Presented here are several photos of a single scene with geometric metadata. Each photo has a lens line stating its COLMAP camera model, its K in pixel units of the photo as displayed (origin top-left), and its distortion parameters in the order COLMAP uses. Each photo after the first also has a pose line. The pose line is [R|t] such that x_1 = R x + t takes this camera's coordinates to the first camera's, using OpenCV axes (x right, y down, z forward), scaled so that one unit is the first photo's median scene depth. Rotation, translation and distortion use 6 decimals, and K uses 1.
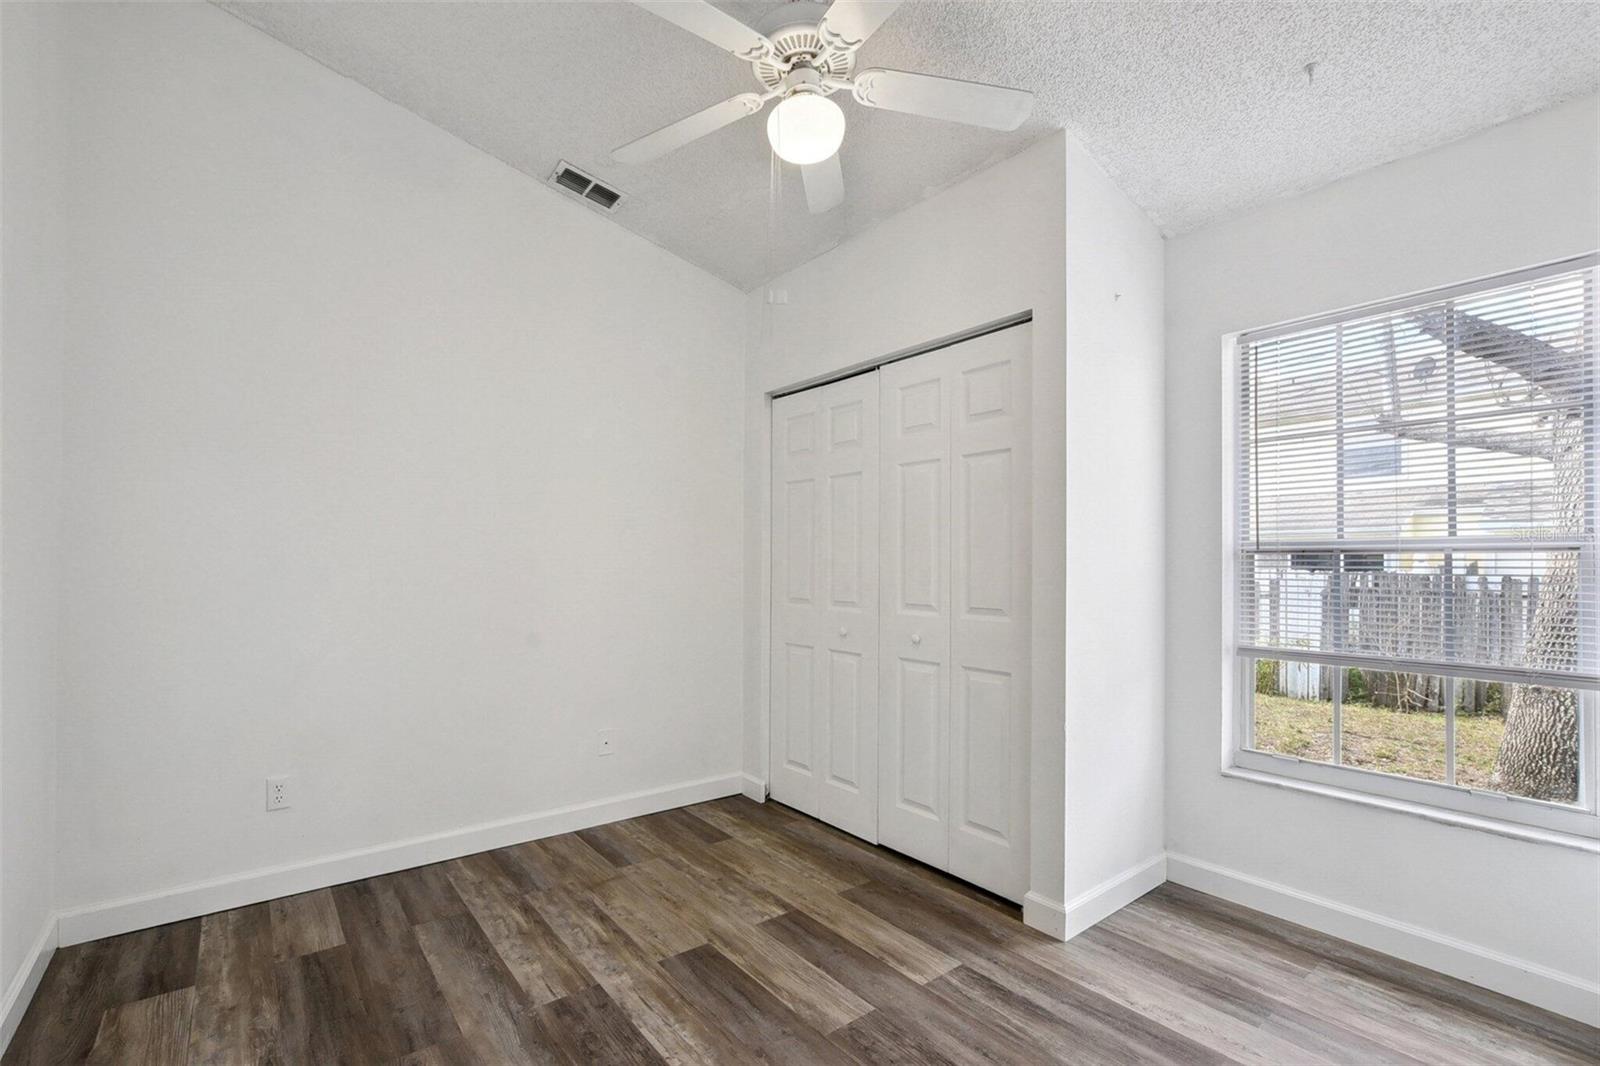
lens RADIAL K [[702.1, 0, 767.5], [0, 702.1, 557.1], [0, 0, 1]] dist [-0.017113, 0.003909]
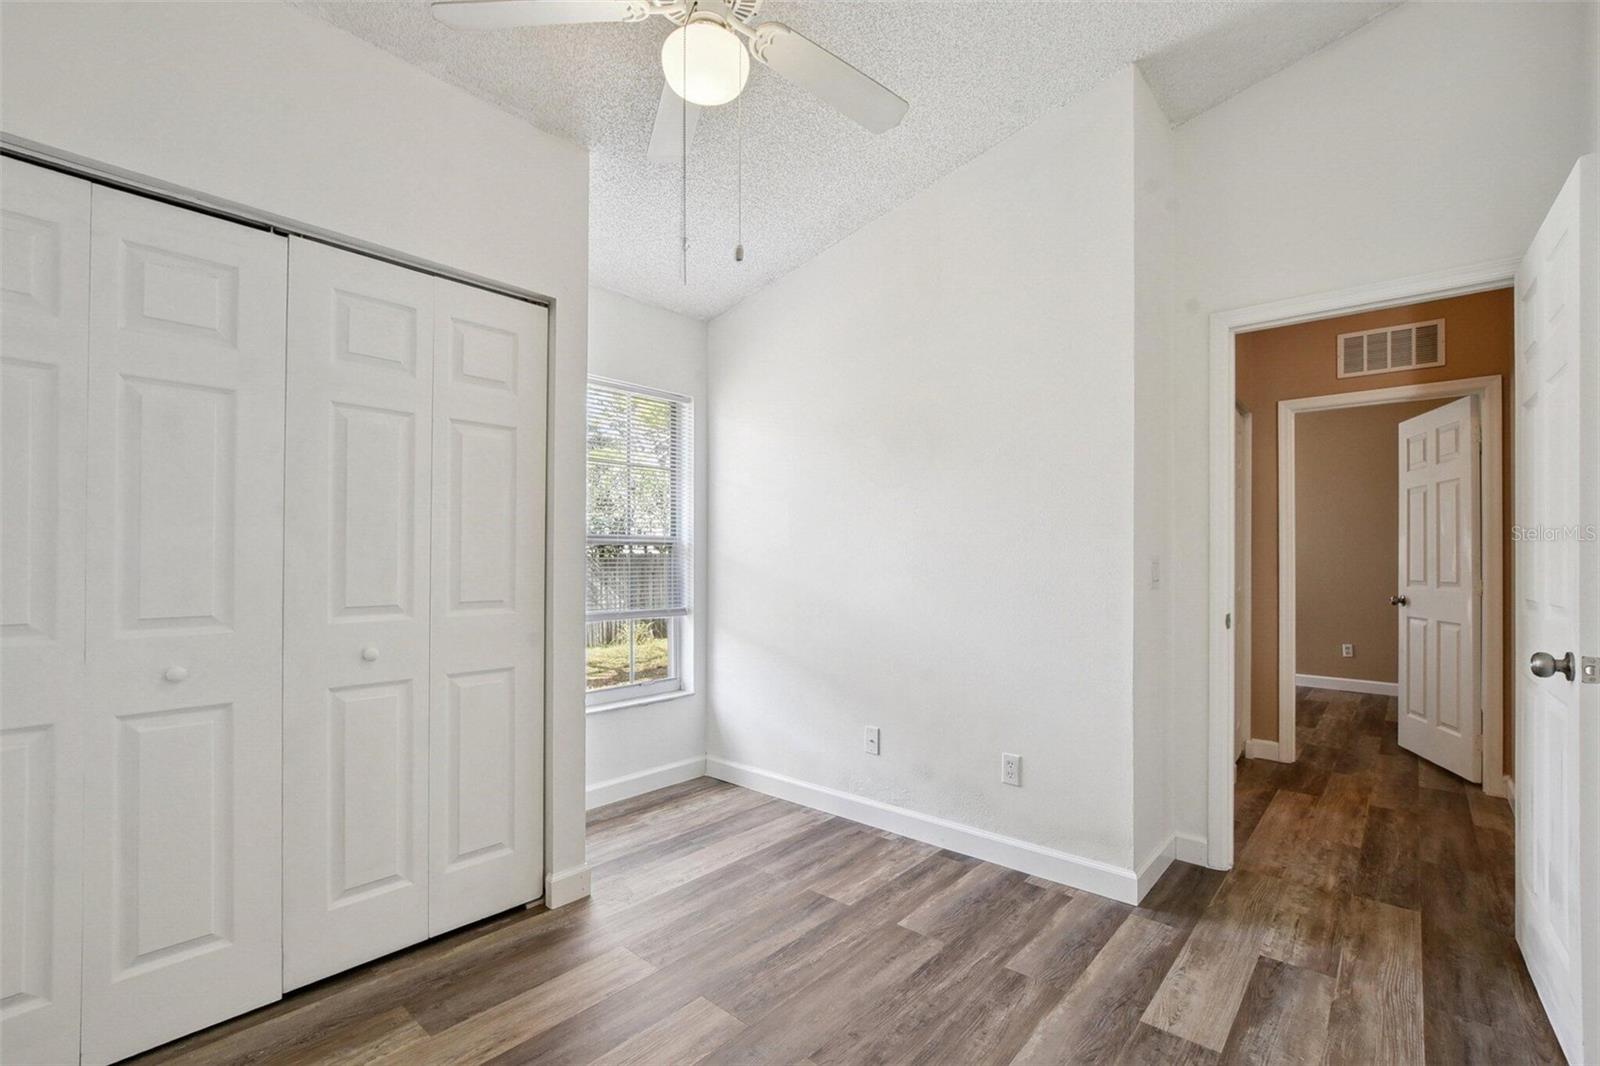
lens RADIAL K [[702.1, 0, 797.8], [0, 702.1, 547.7], [0, 0, 1]] dist [-0.017113, 0.003909]
pose [[-0.194514, 0.004384, 0.980890, -0.634428], [-0.018436, 0.999797, -0.008125, 0.005662], [-0.980727, -0.019664, -0.194394, 0.791546]]
